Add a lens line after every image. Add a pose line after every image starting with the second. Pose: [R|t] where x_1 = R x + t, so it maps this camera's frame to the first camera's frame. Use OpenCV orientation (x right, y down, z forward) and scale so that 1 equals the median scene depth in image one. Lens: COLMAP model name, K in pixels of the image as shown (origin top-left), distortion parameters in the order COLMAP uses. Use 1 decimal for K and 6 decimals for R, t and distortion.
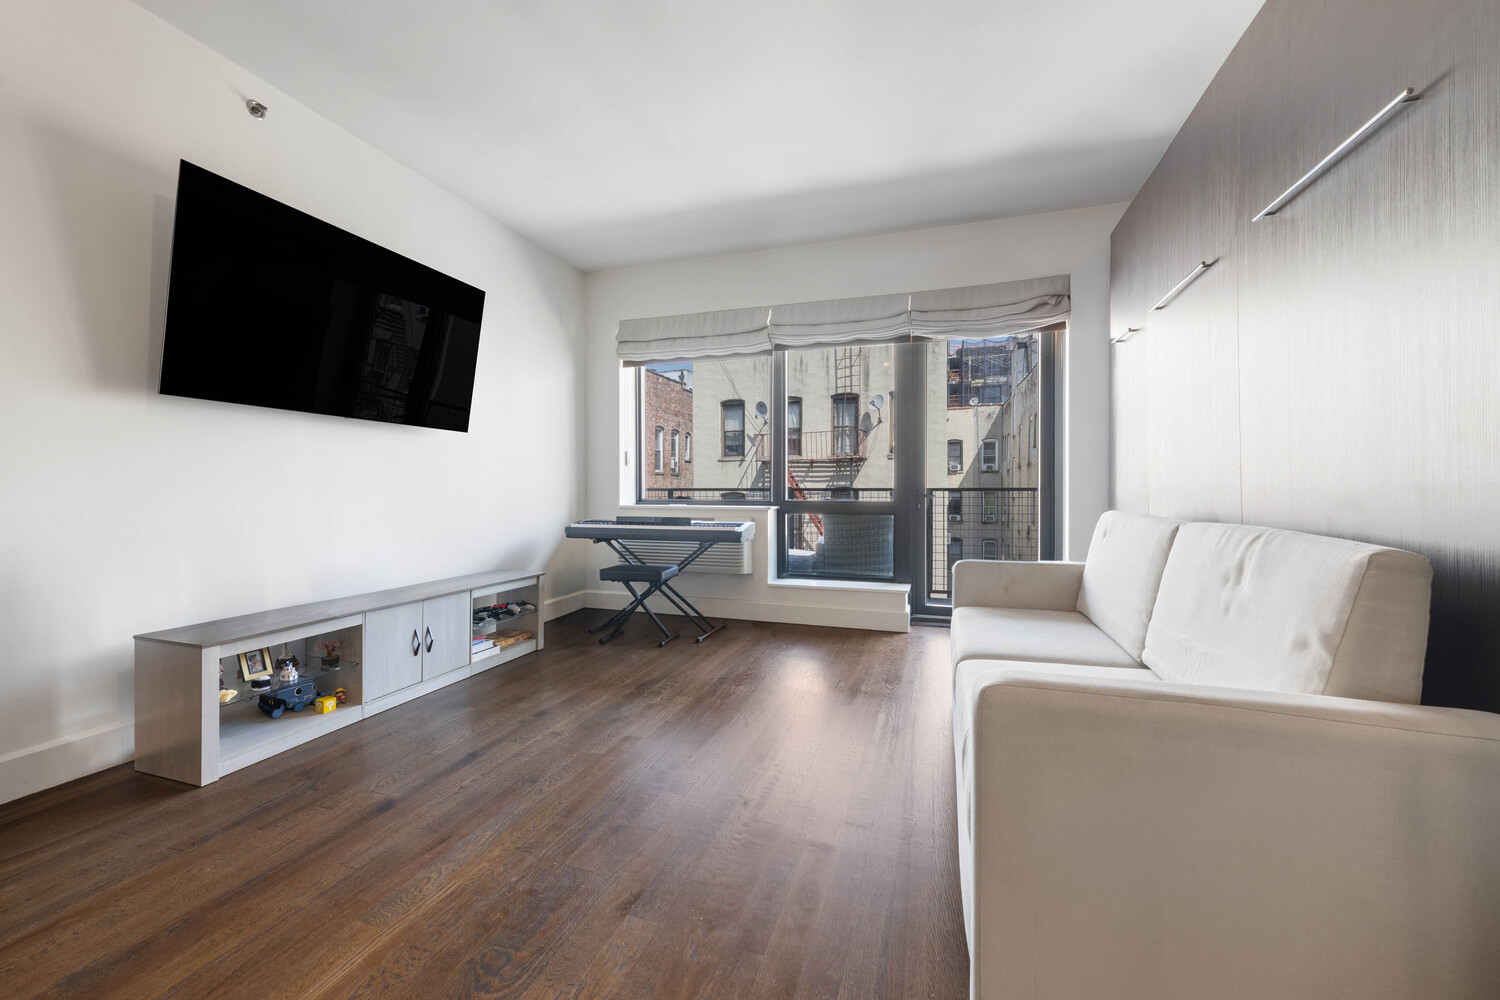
lens RADIAL K [[597.6, 0, 740.6], [0, 597.6, 490.3], [0, 0, 1]] dist [-0.000147, 0.000101]
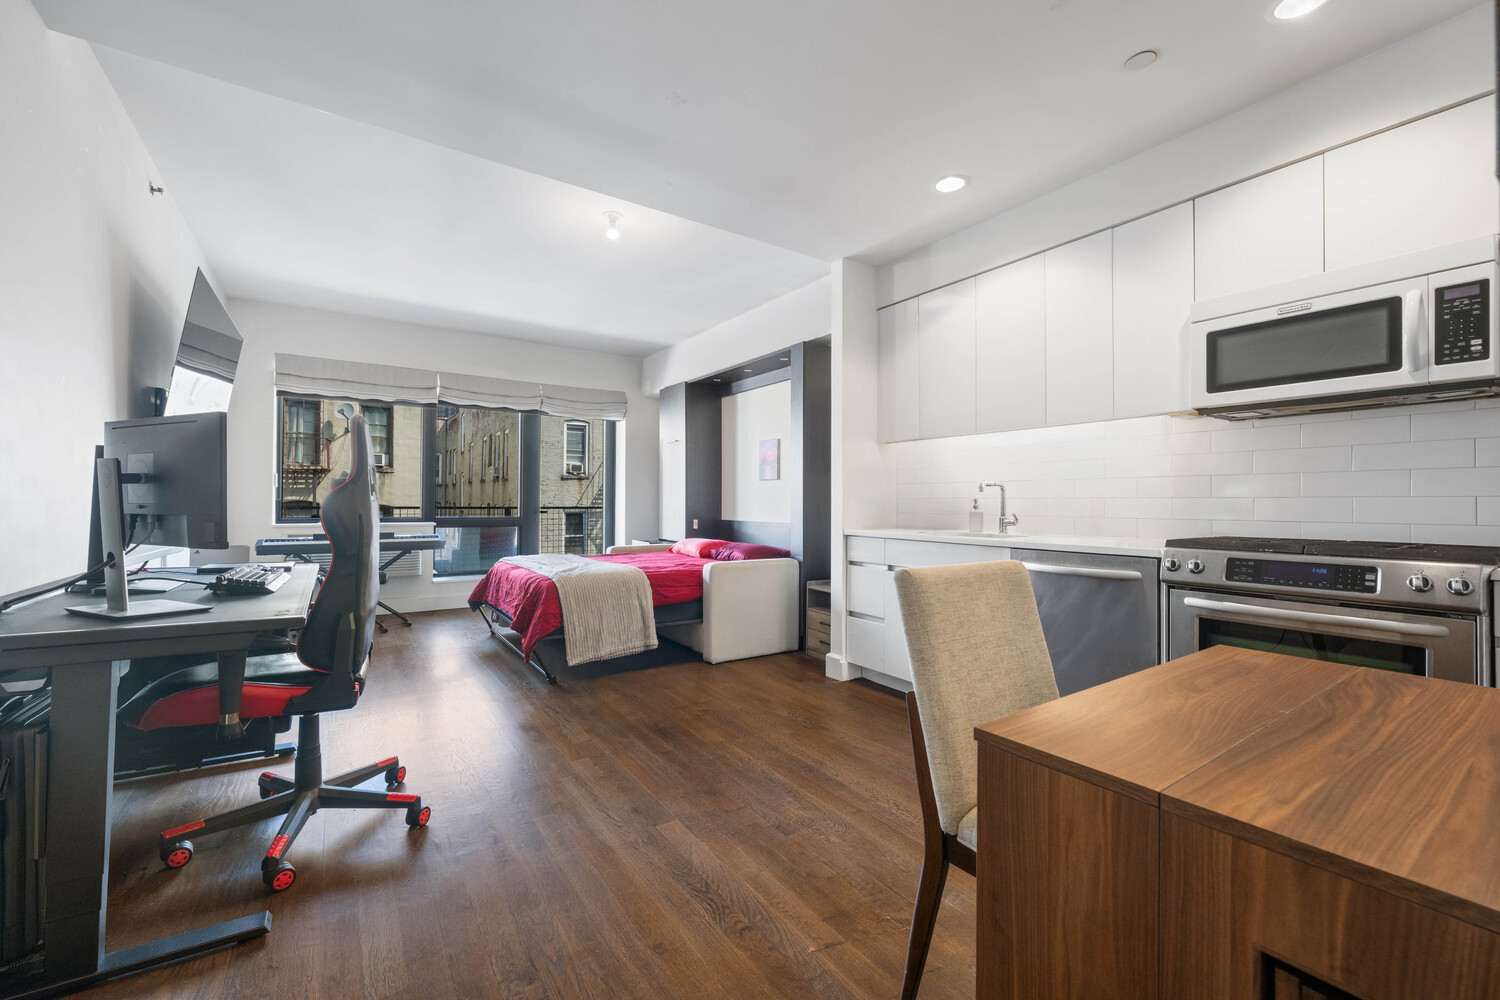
lens RADIAL K [[605.3, 0, 752.3], [0, 605.3, 504.1], [0, 0, 1]] dist [0.000052, -0.000013]
pose [[0.604447, 0.000264, 0.796646, -0.560712], [-0.002782, 0.999995, 0.001780, -0.017209], [-0.796641, -0.003292, 0.604444, -0.348797]]
